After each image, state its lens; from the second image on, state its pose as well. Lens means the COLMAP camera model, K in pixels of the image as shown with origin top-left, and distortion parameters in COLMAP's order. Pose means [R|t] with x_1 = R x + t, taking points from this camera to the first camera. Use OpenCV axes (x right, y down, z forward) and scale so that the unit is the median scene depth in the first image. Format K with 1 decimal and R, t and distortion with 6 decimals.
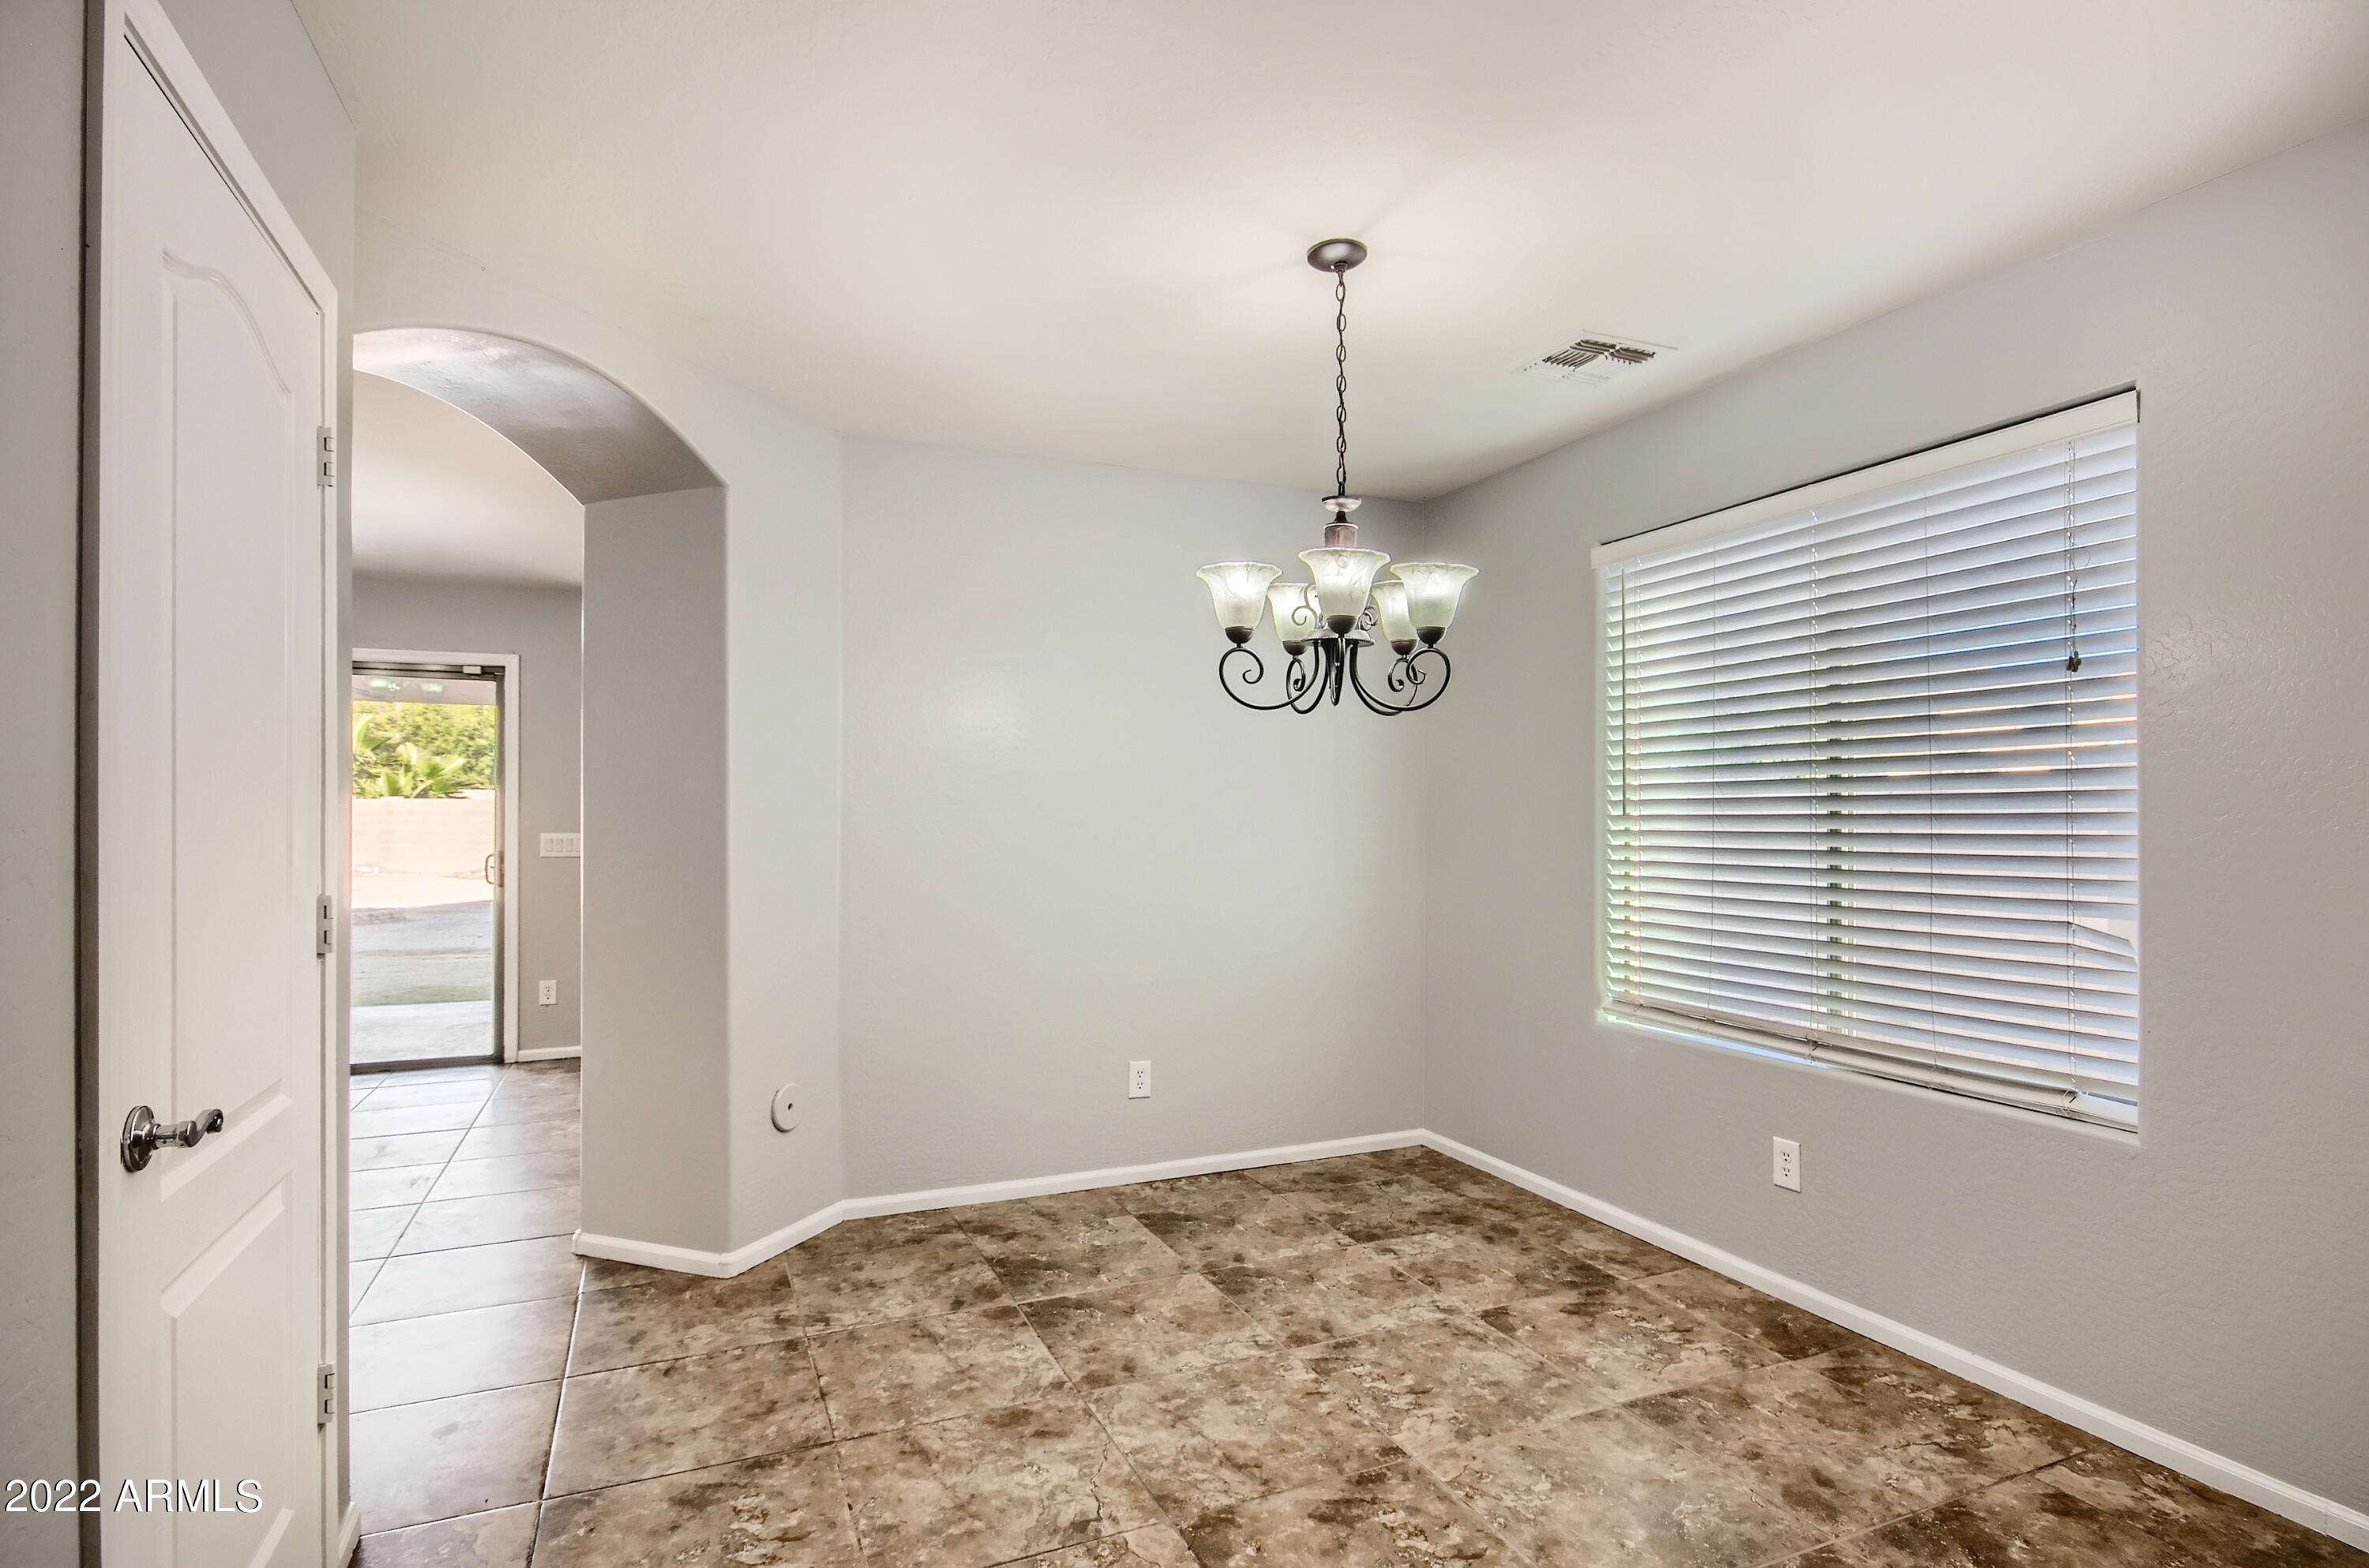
lens RADIAL K [[1205.9, 0, 1194.1], [0, 1205.9, 806.2], [0, 0, 1]] dist [-0.003607, 0.002321]
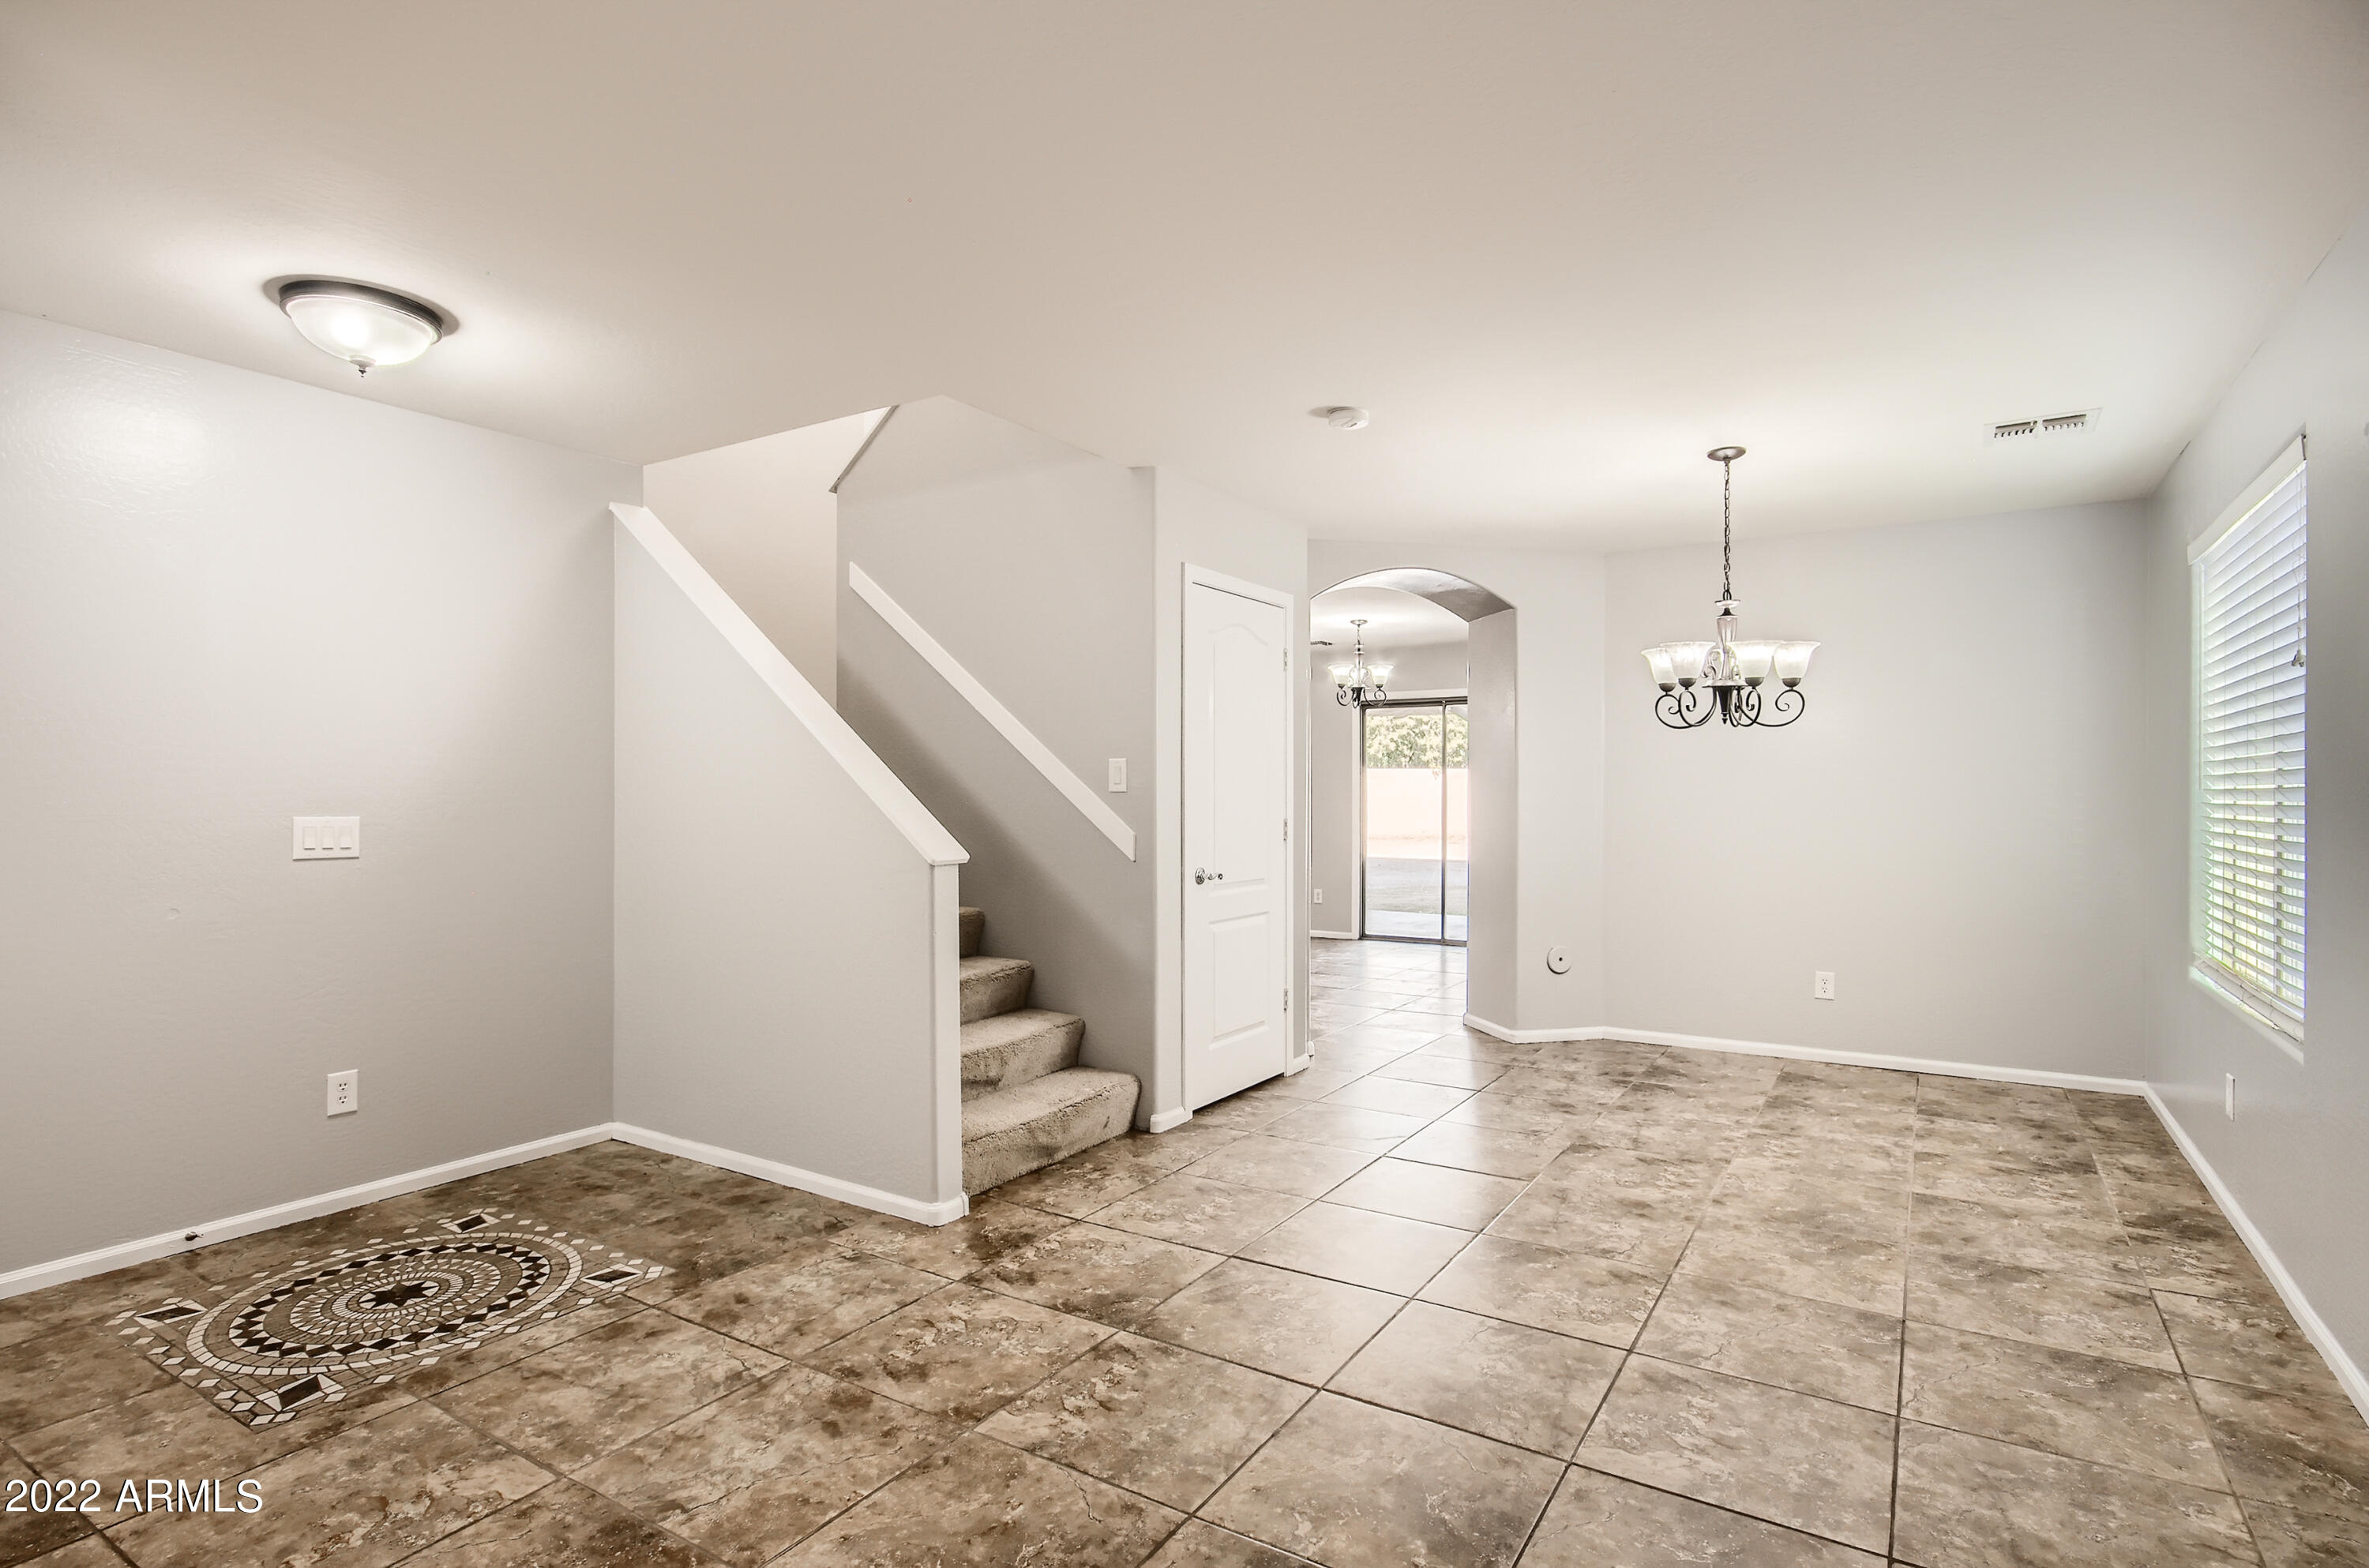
lens RADIAL K [[1205.9, 0, 1182.0], [0, 1205.9, 789.1], [0, 0, 1]] dist [-0.003607, 0.002321]
pose [[0.561555, 0.001515, -0.827438, 1.057887], [0.004085, 0.999981, 0.004602, -0.004175], [0.827429, -0.005964, 0.561538, -0.551076]]
